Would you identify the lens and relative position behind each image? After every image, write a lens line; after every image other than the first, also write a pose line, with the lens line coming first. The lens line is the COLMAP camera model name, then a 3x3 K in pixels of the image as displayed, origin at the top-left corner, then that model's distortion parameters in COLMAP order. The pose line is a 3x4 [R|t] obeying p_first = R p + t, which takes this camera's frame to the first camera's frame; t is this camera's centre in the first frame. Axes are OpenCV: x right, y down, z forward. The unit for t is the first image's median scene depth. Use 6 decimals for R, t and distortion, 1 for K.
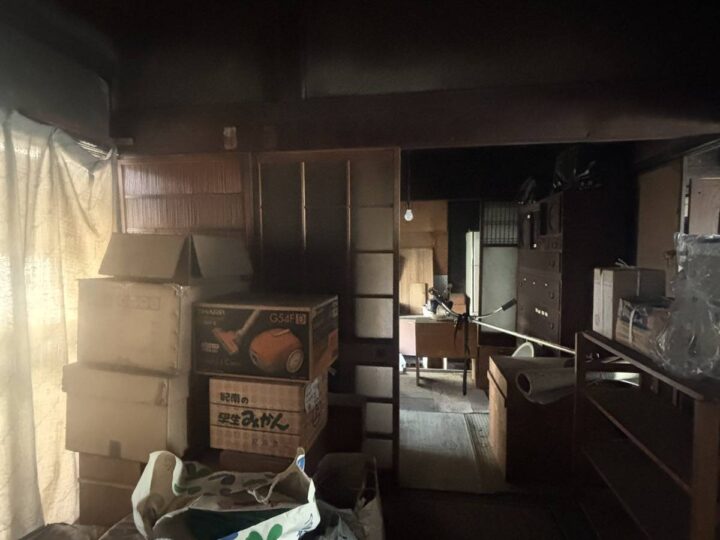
lens RADIAL K [[382.2, 0, 362.7], [0, 382.2, 268.9], [0, 0, 1]] dist [-0.018450, -0.000216]
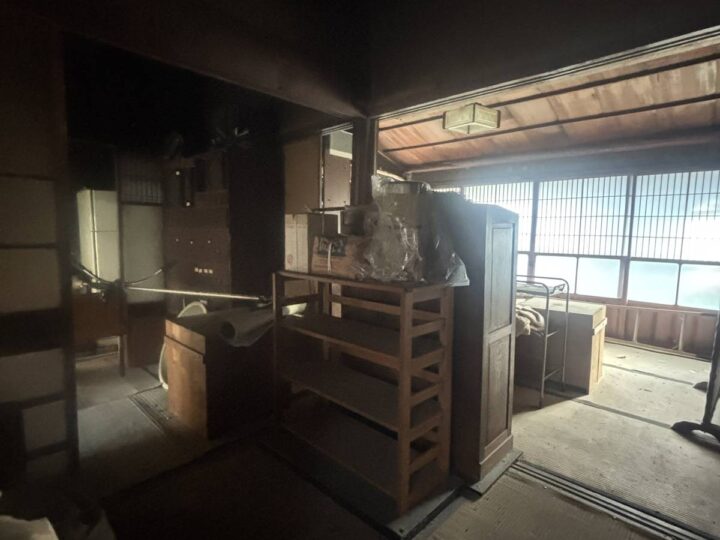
lens RADIAL K [[382.2, 0, 362.7], [0, 382.2, 268.9], [0, 0, 1]] dist [-0.018450, -0.000216]
pose [[0.555542, -0.069198, 0.828604, -0.180509], [0.021906, 0.997403, 0.068607, 0.075918], [-0.831200, -0.019963, 0.555615, 0.157787]]
